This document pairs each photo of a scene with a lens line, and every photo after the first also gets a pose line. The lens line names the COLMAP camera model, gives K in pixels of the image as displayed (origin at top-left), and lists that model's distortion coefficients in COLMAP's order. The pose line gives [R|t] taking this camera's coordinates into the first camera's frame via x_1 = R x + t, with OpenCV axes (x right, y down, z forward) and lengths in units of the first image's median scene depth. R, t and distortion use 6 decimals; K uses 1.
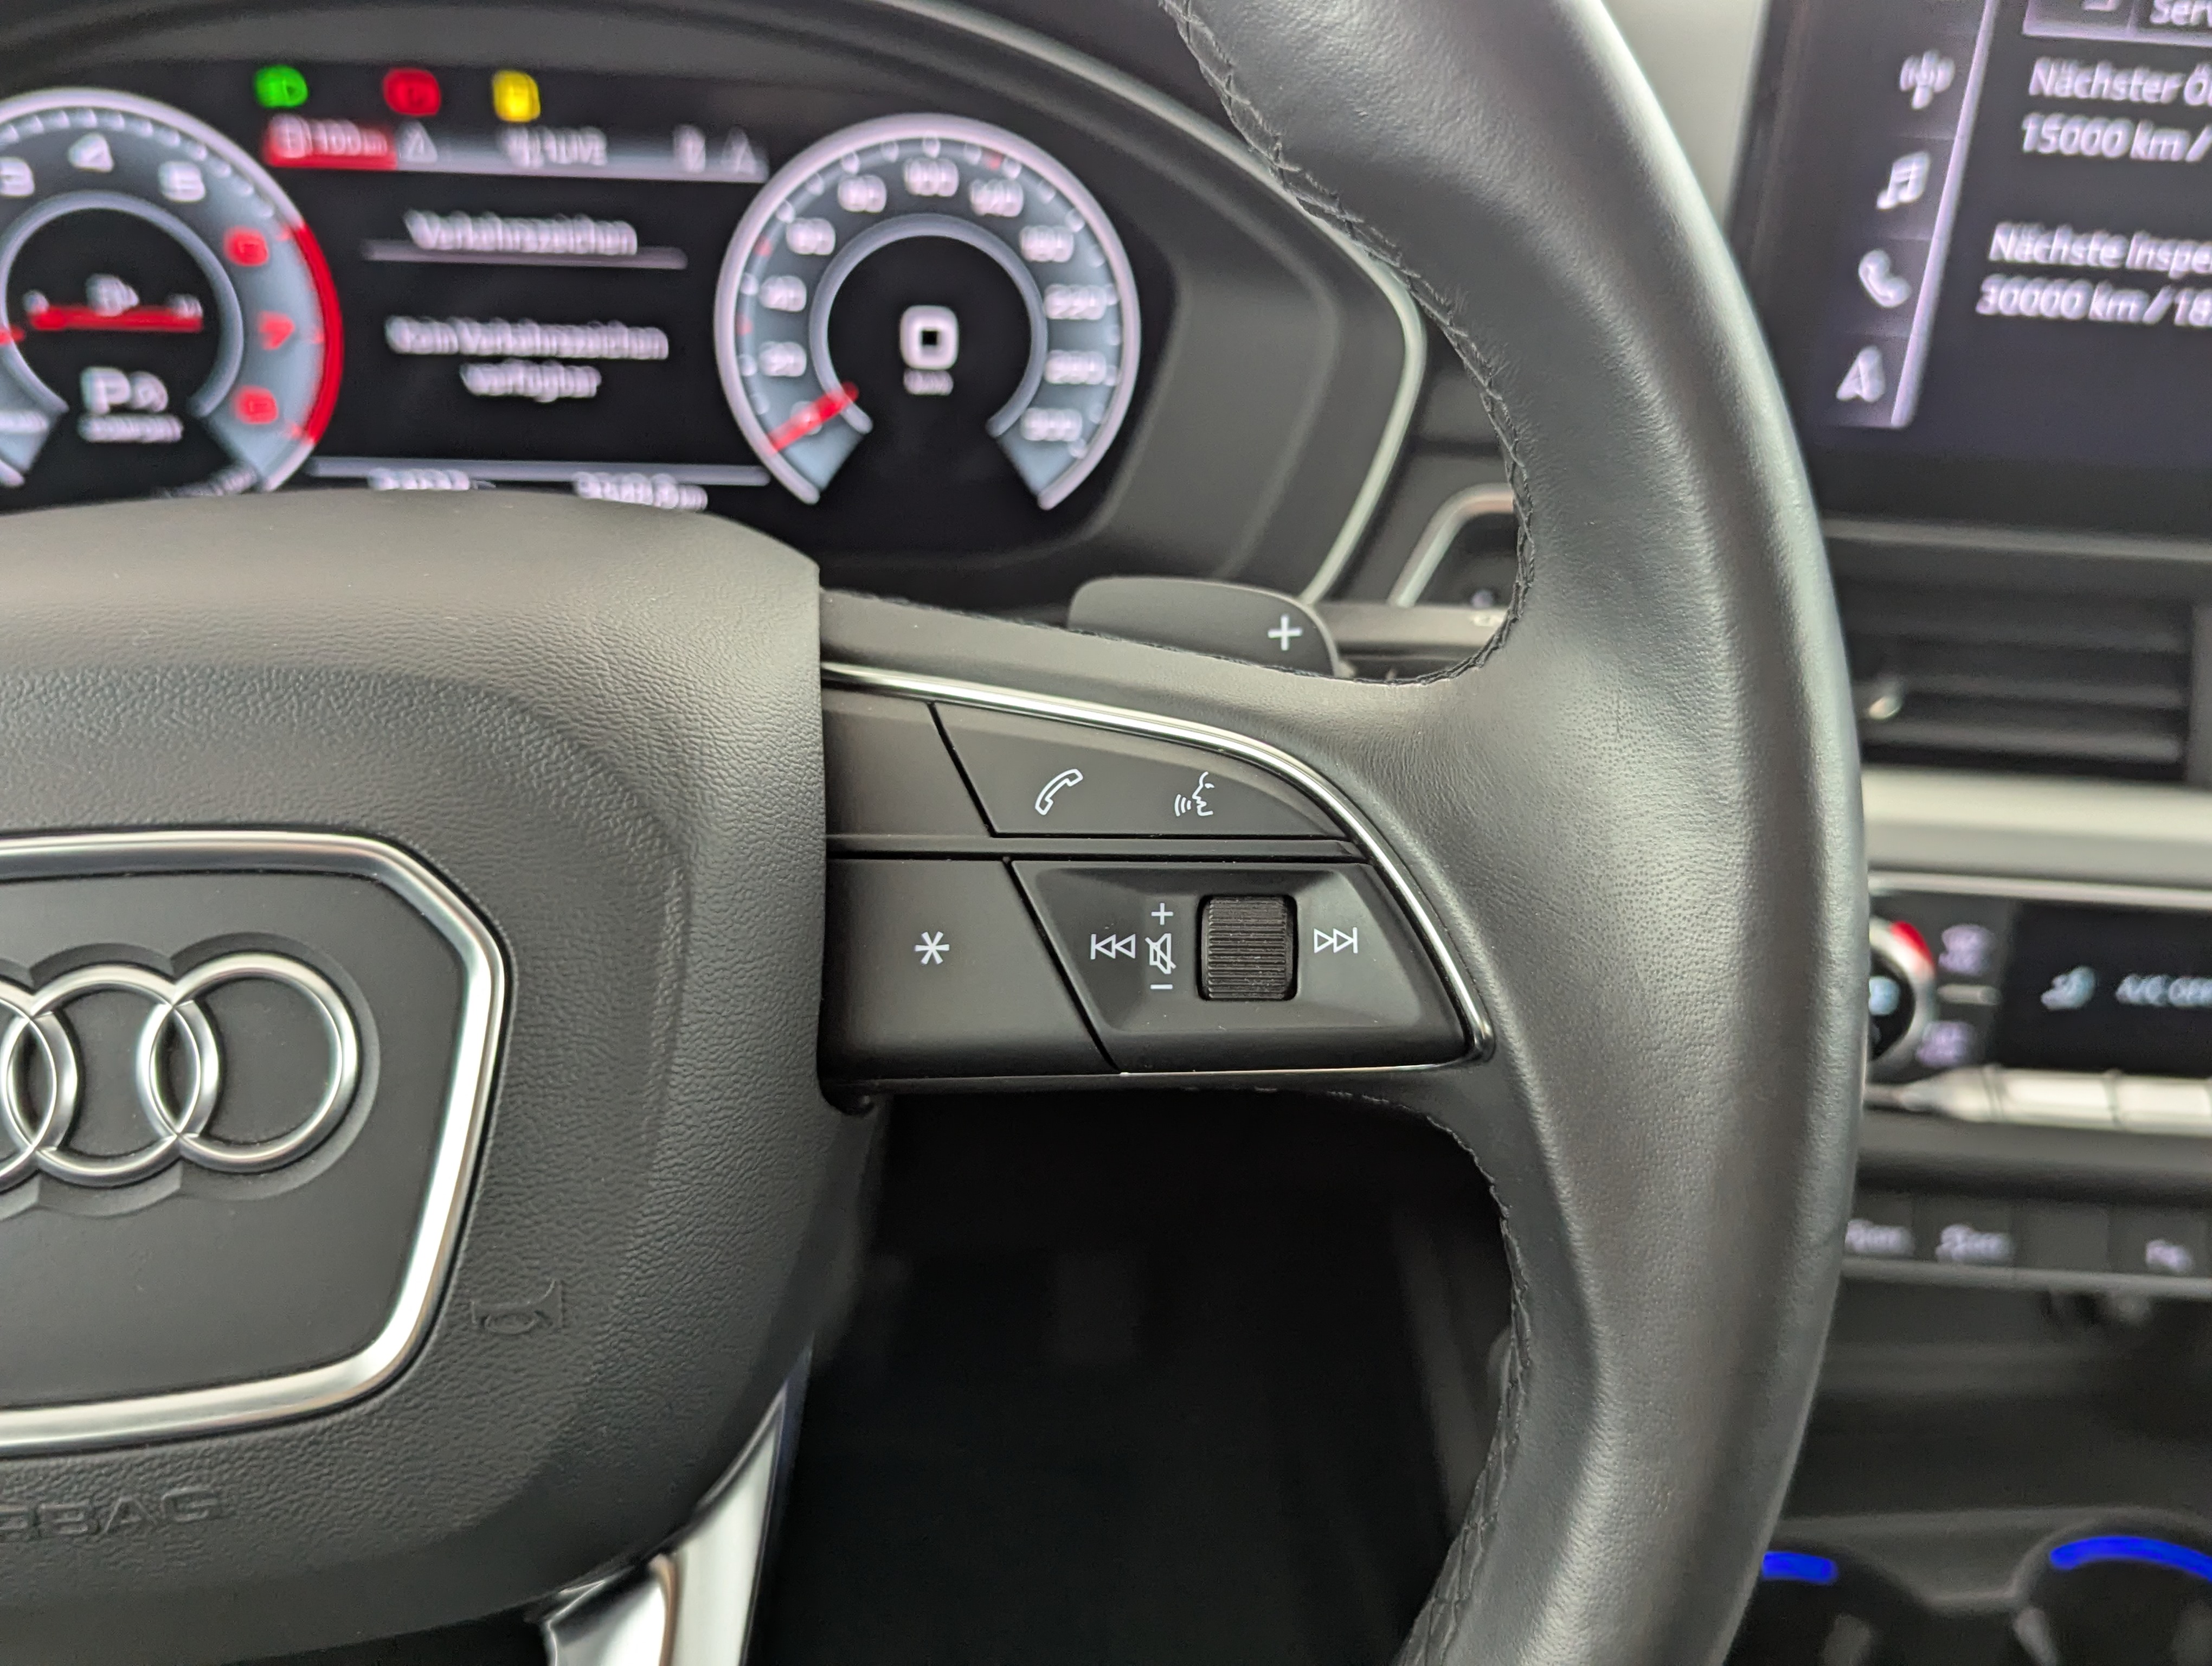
lens RADIAL K [[1990.9, 0, 1071.2], [0, 1990.9, 822.9], [0, 0, 1]] dist [0.046767, -0.064786]
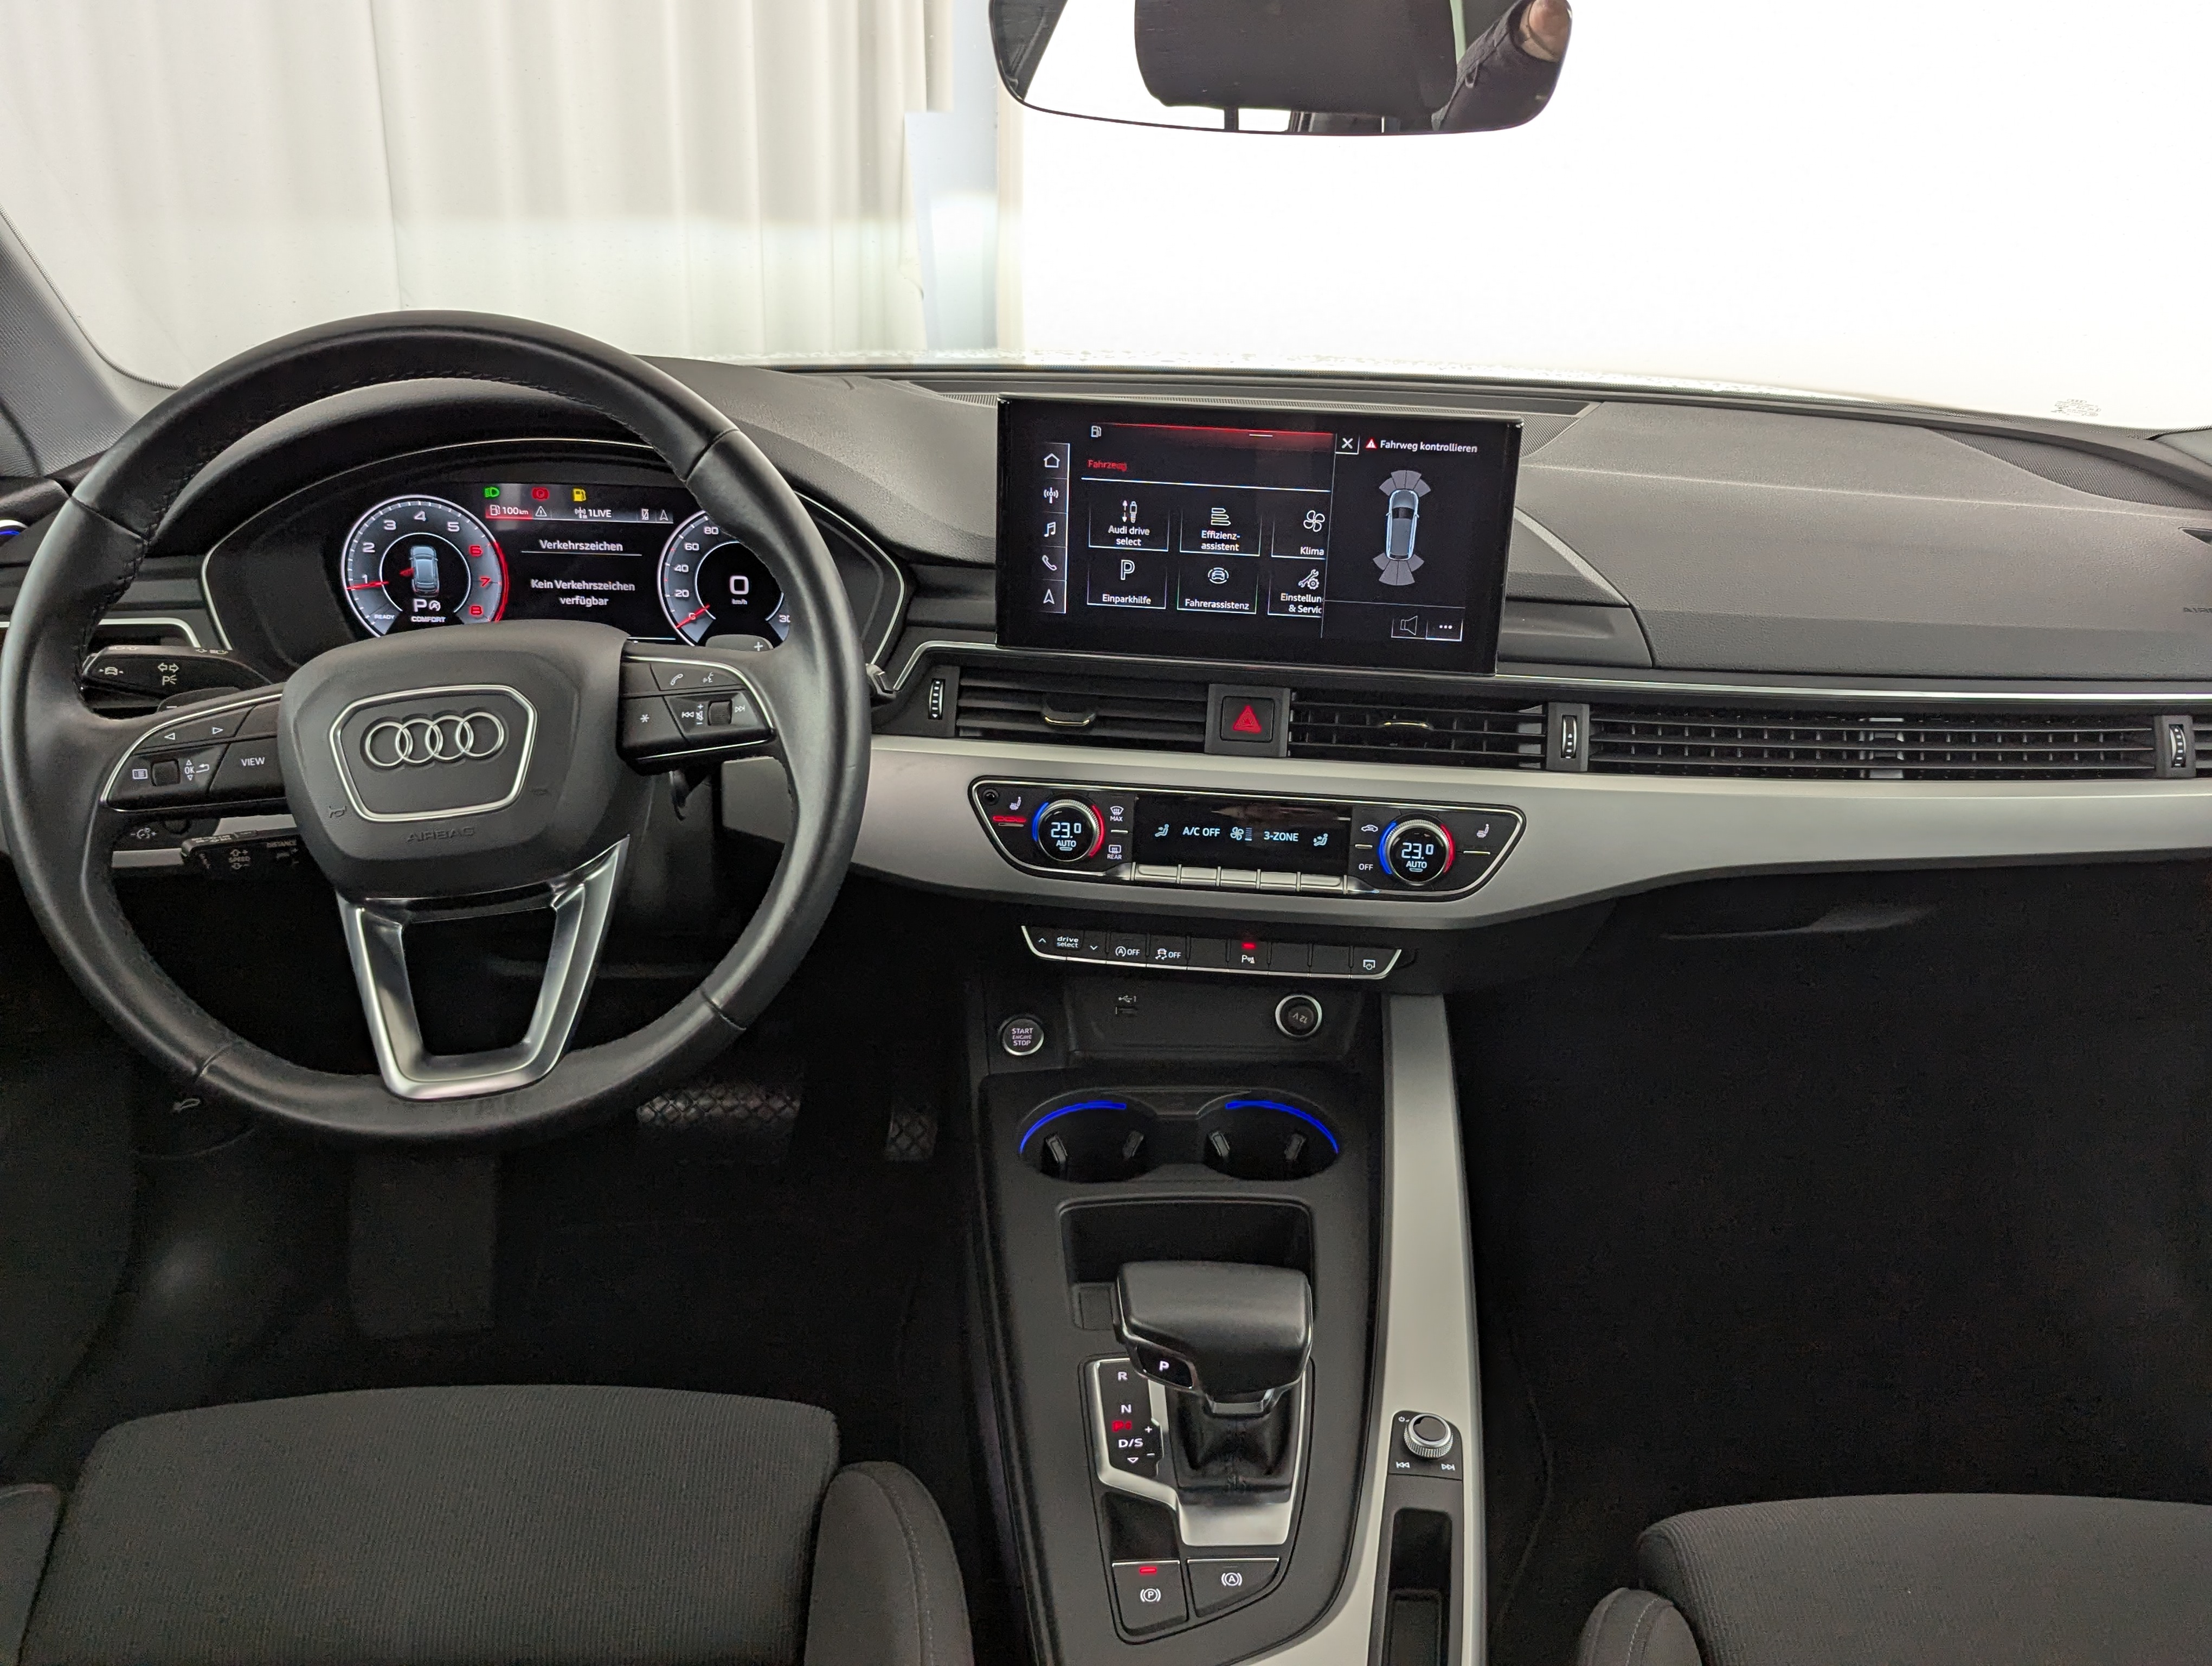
lens RADIAL K [[1990.9, 0, 1134.3], [0, 1990.9, 848.3], [0, 0, 1]] dist [0.046767, -0.064786]
pose [[0.999246, 0.004177, -0.038592, 0.544189], [-0.008984, 0.992084, -0.125258, 0.413379], [0.037763, 0.125510, 0.991373, -1.490203]]
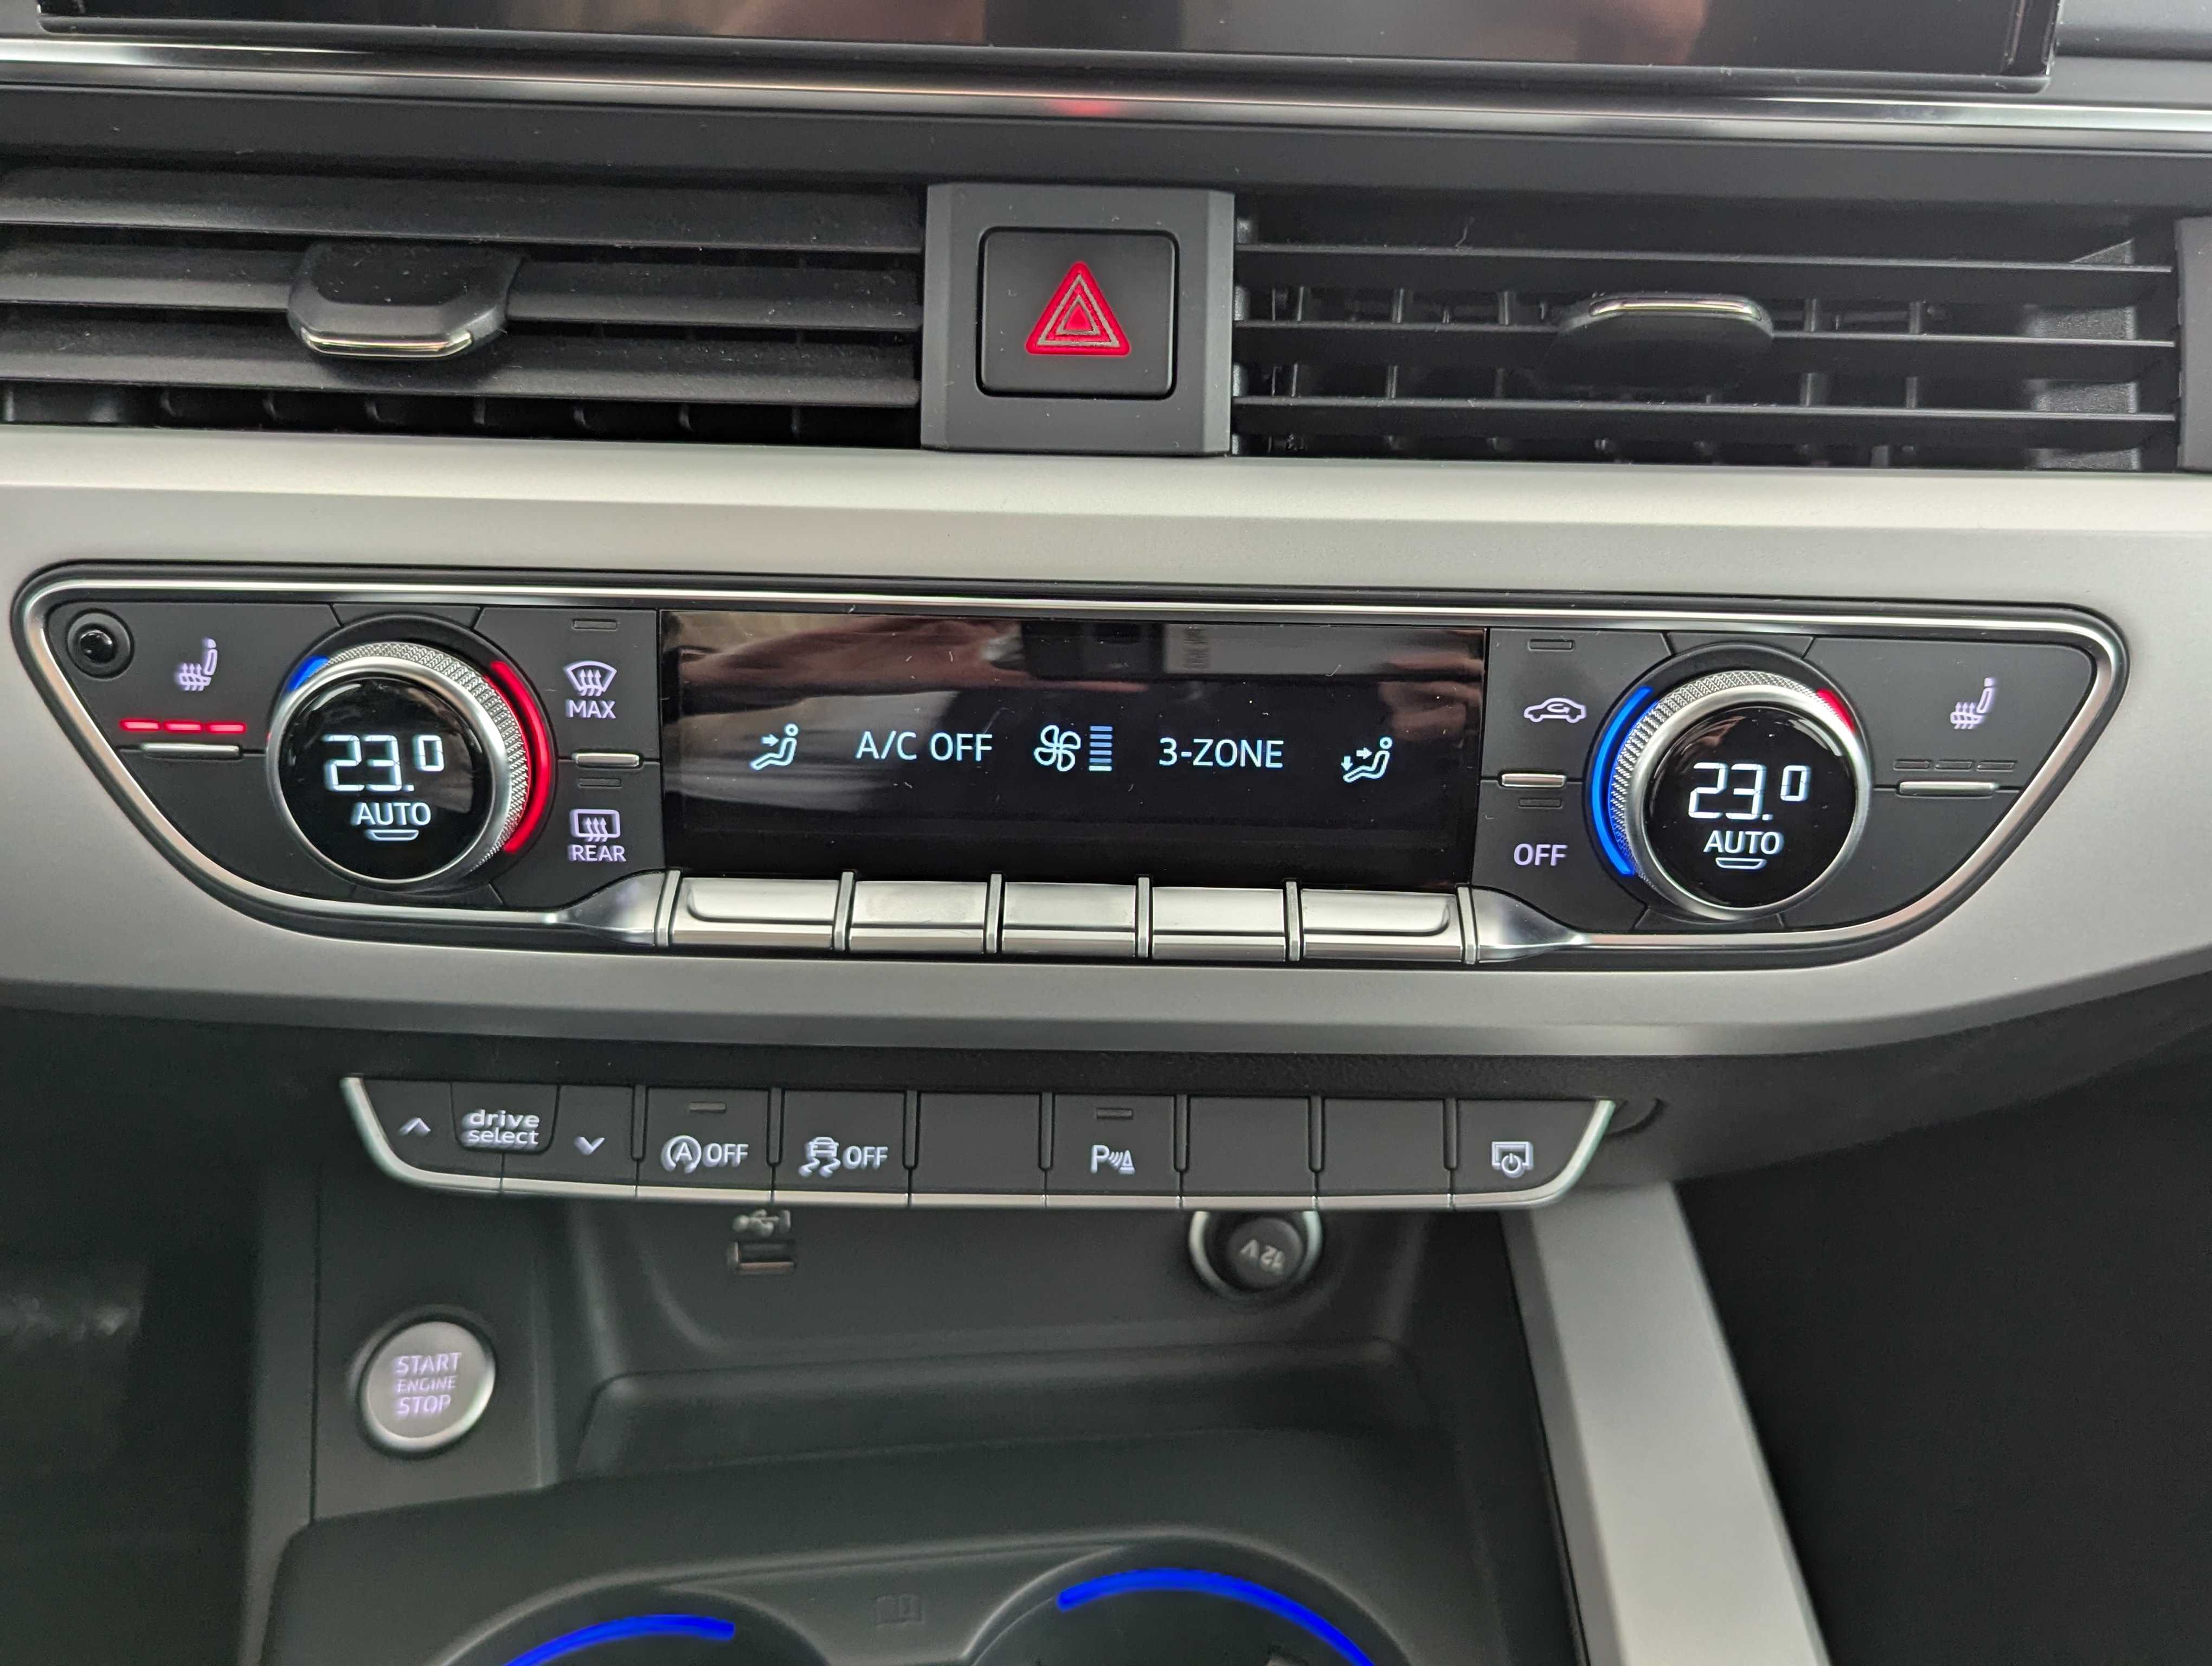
lens RADIAL K [[2074.3, 0, 1146.3], [0, 2074.3, 828.4], [0, 0, 1]] dist [0.010752, 0.000000]
pose [[0.998380, -0.035836, 0.044196, 0.574826], [0.038830, 0.996871, -0.068855, 0.158912], [-0.041590, 0.070460, 0.996647, 0.283765]]
